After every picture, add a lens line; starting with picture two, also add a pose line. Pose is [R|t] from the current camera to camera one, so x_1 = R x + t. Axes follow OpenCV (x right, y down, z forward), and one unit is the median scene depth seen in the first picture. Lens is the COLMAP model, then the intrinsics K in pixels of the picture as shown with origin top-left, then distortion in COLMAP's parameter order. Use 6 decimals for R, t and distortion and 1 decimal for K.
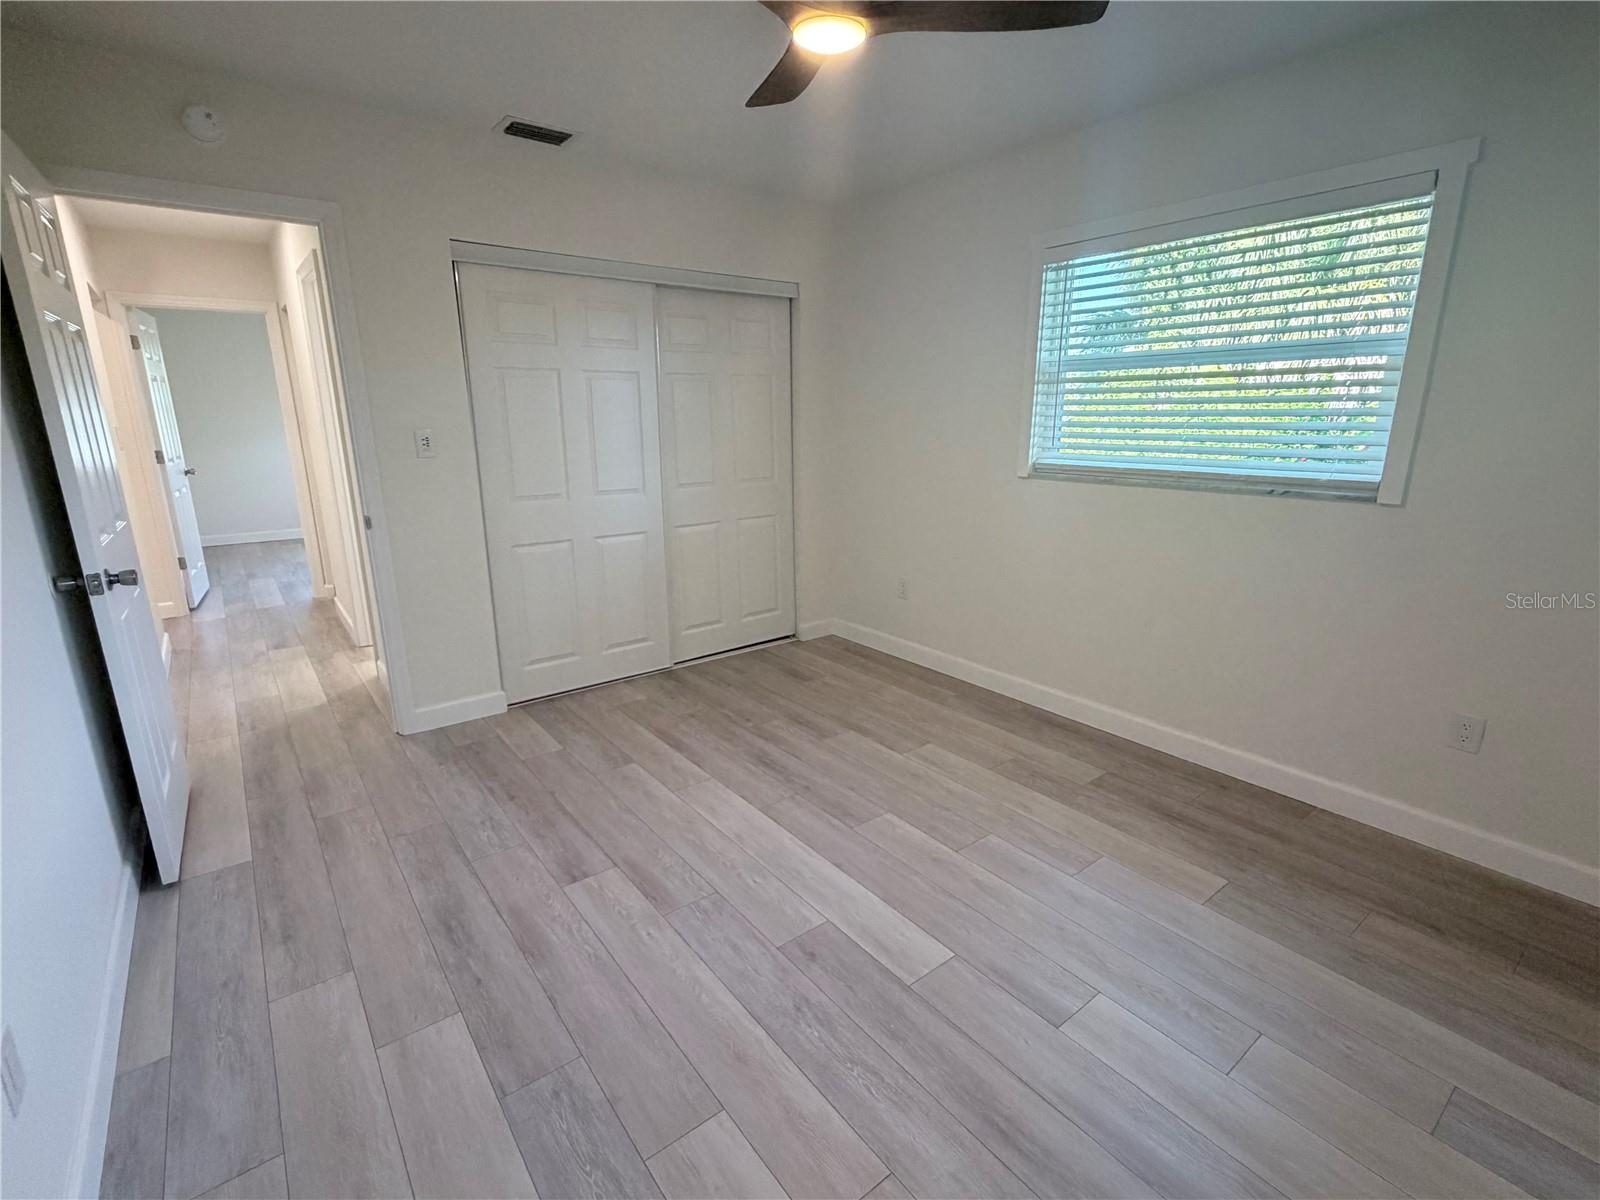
lens RADIAL K [[743.9, 0, 801.4], [0, 743.9, 601.8], [0, 0, 1]] dist [-0.000802, 0.001932]
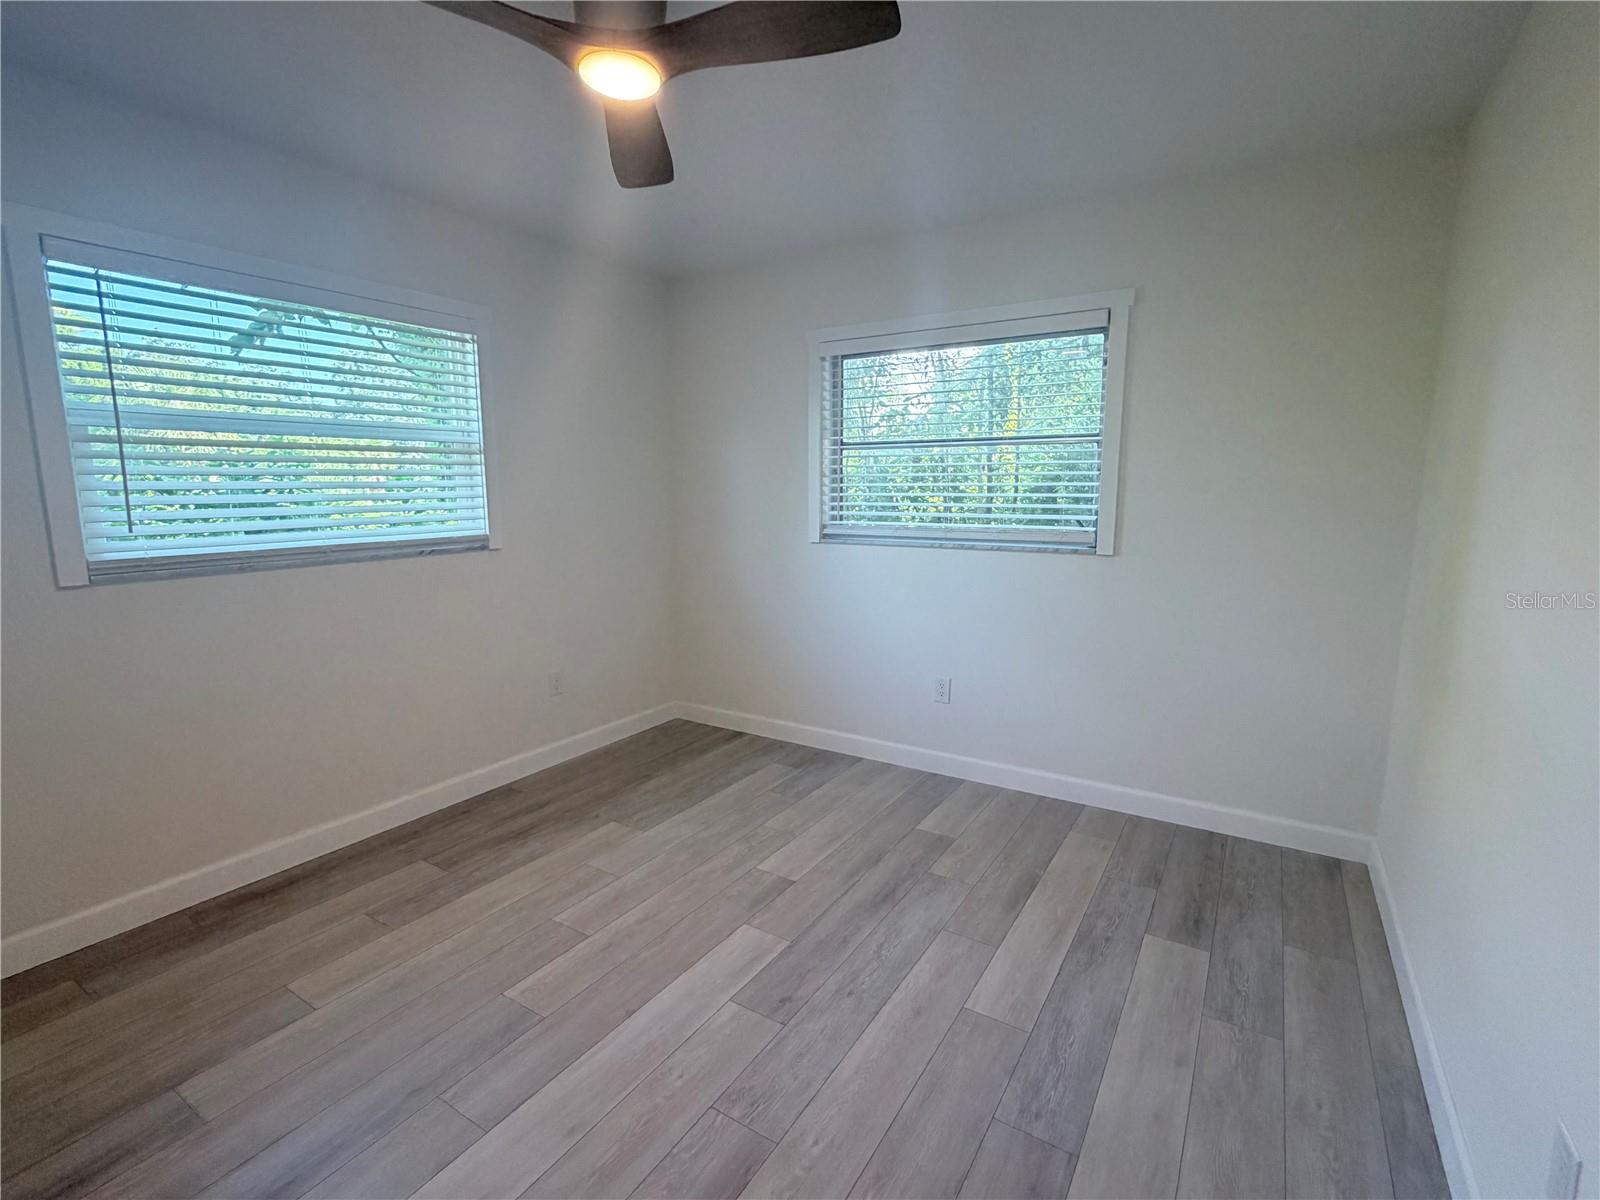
lens RADIAL K [[743.9, 0, 801.6], [0, 743.9, 603.6], [0, 0, 1]] dist [-0.000802, 0.001932]
pose [[-0.339278, -0.146147, 0.929264, -0.734404], [0.236706, 0.942808, 0.234699, -0.233438], [-0.910418, 0.299591, -0.285280, 0.936018]]
